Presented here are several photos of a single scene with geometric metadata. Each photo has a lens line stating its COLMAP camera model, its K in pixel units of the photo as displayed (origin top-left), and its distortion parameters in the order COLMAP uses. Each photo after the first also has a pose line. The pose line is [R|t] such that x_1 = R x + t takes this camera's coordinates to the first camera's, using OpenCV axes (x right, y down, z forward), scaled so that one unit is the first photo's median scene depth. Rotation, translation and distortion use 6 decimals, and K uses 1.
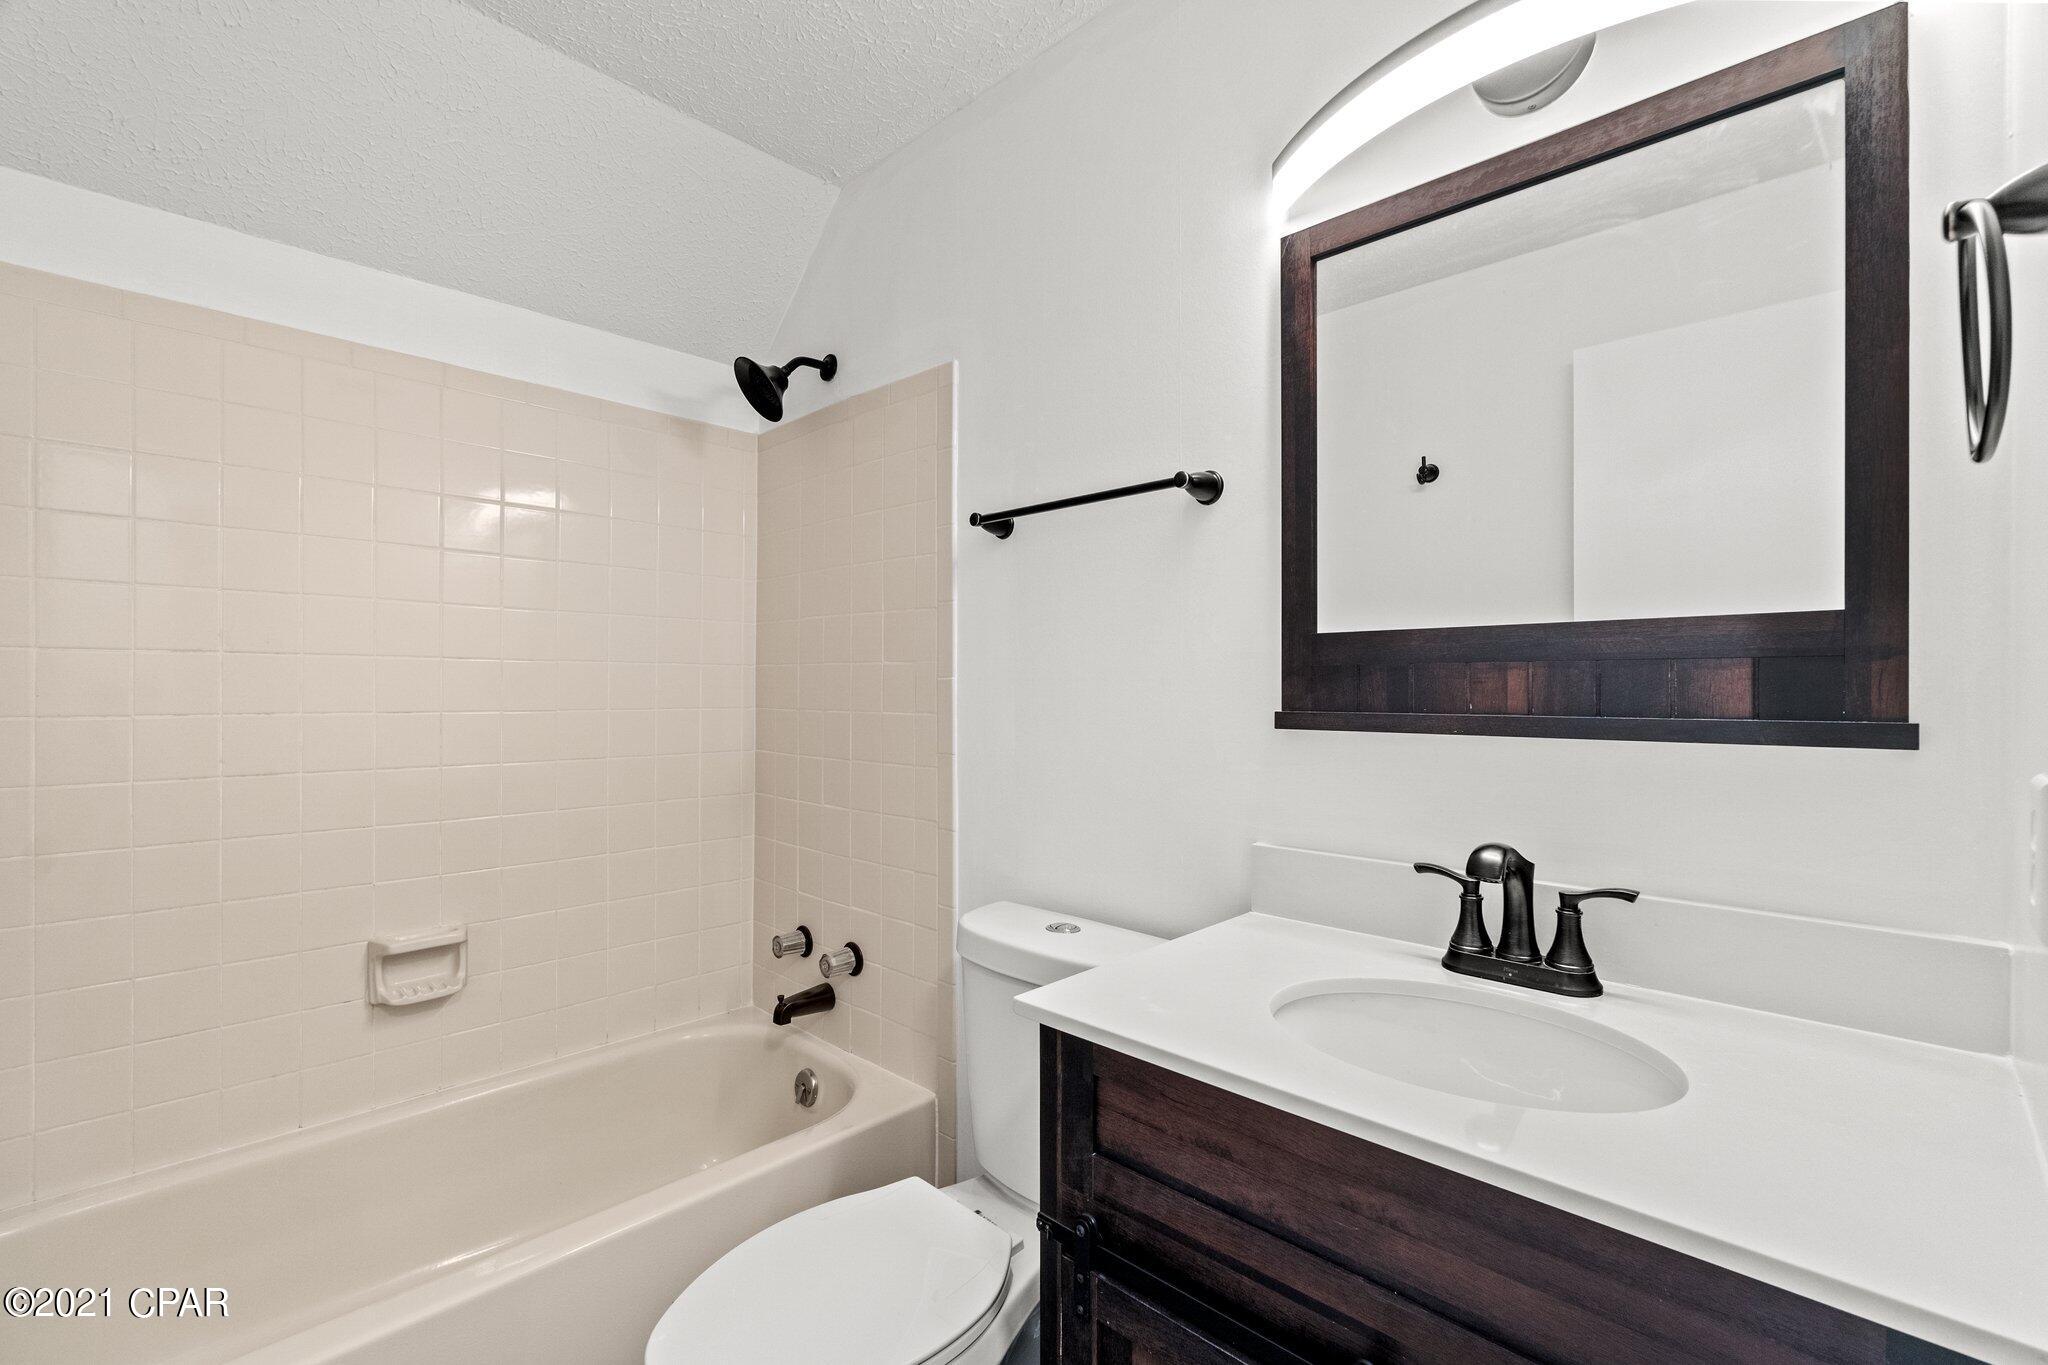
lens RADIAL K [[882.0, 0, 1030.5], [0, 882.0, 684.8], [0, 0, 1]] dist [-0.002649, 0.000125]
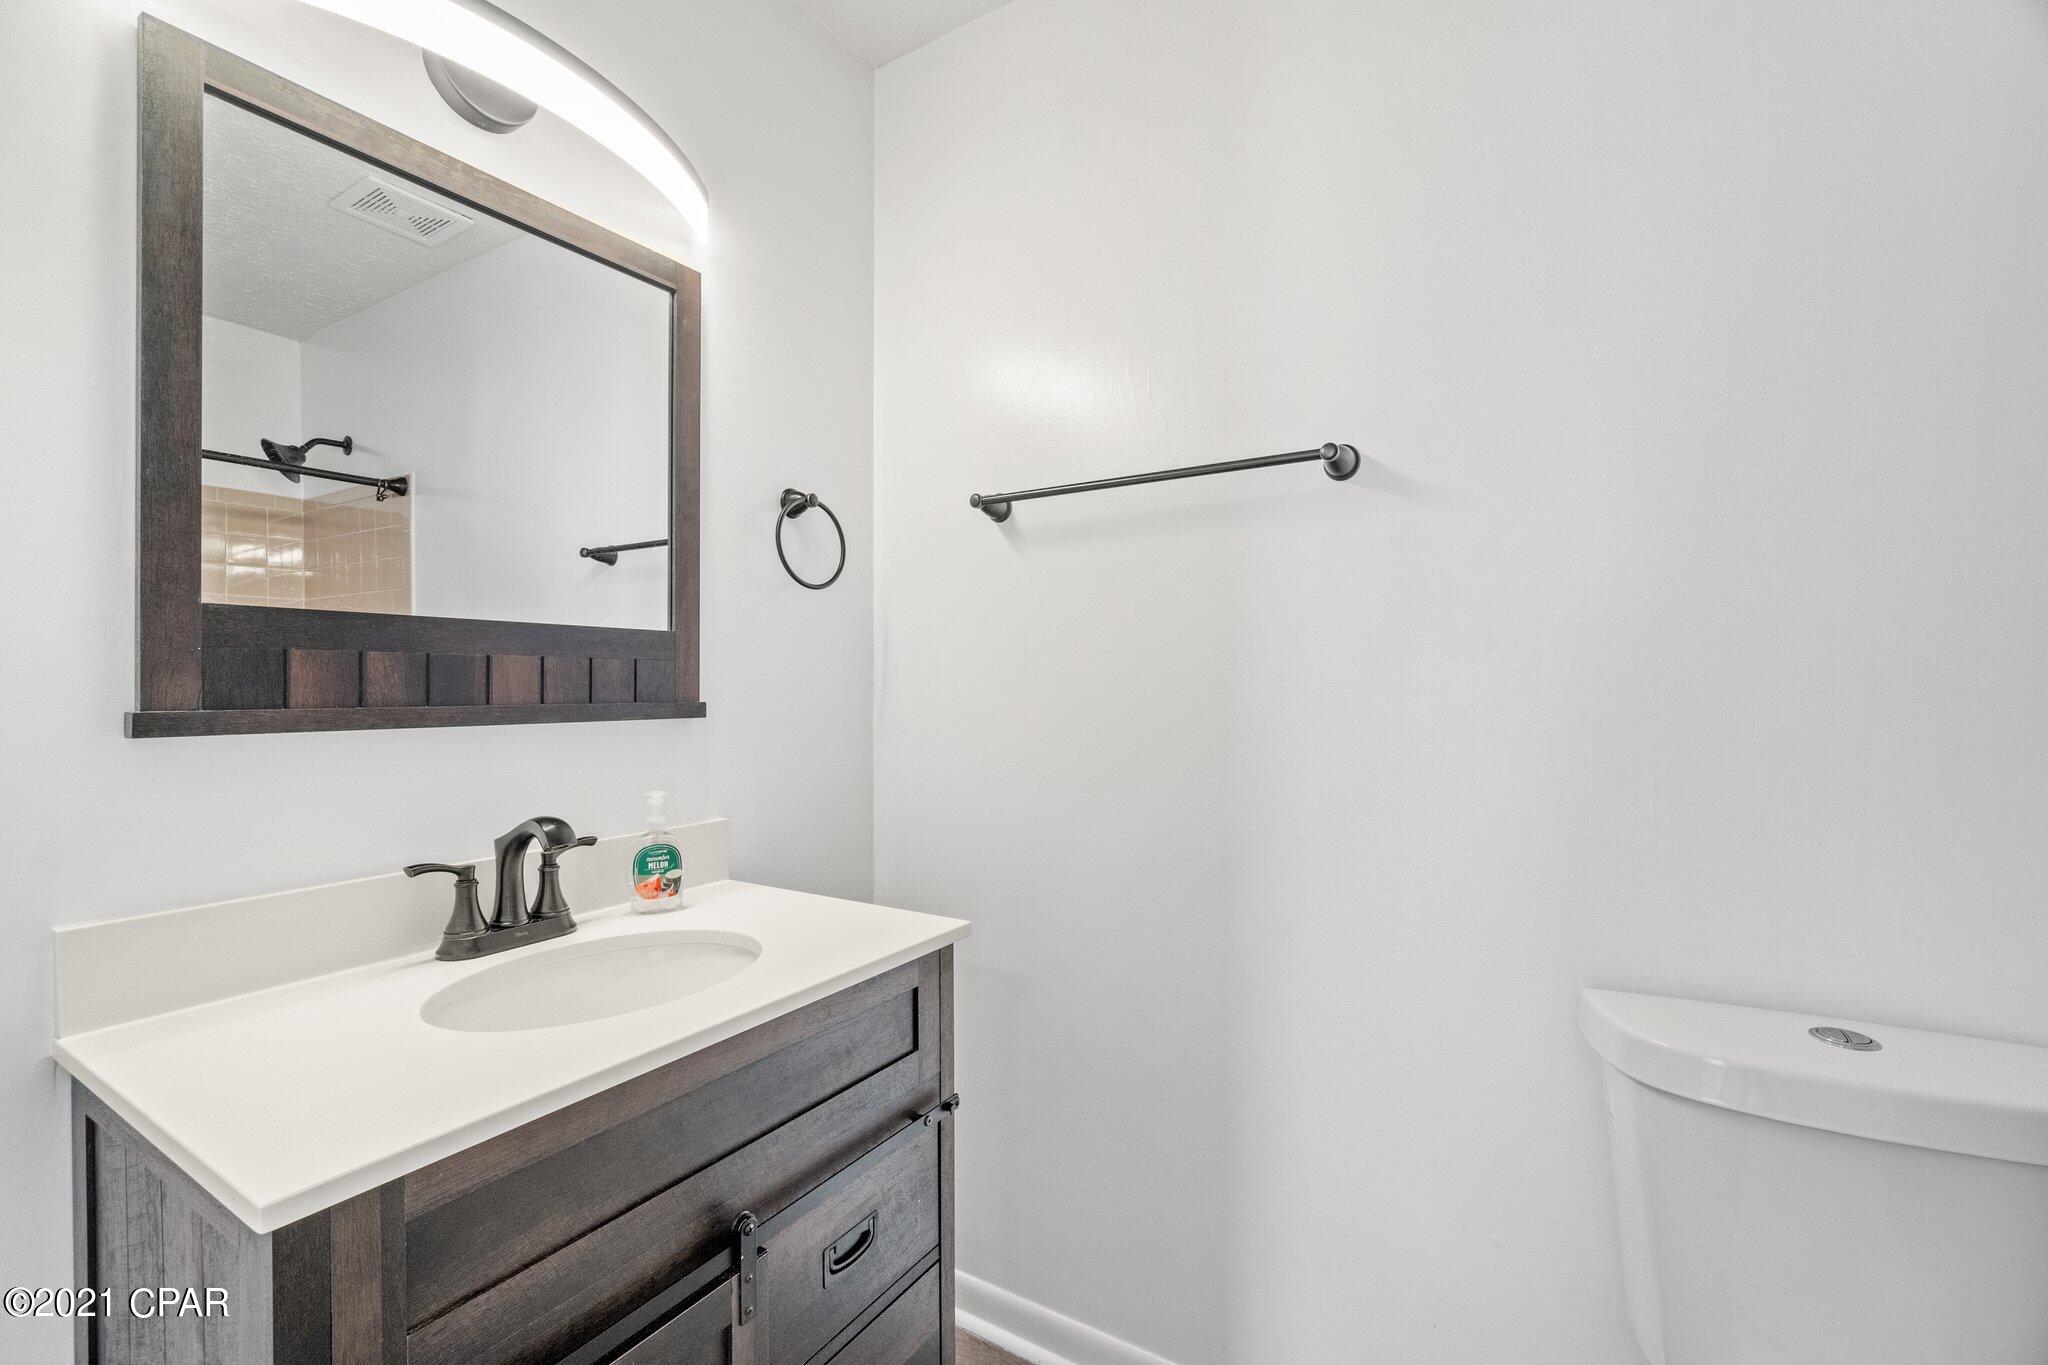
lens RADIAL K [[882.0, 0, 1030.5], [0, 882.0, 684.8], [0, 0, 1]] dist [-0.002649, 0.000125]
pose [[-0.209480, -0.000290, 0.977813, -0.638605], [-0.002086, 0.999998, -0.000150, 0.009829], [-0.977811, -0.002071, -0.209480, 0.590999]]
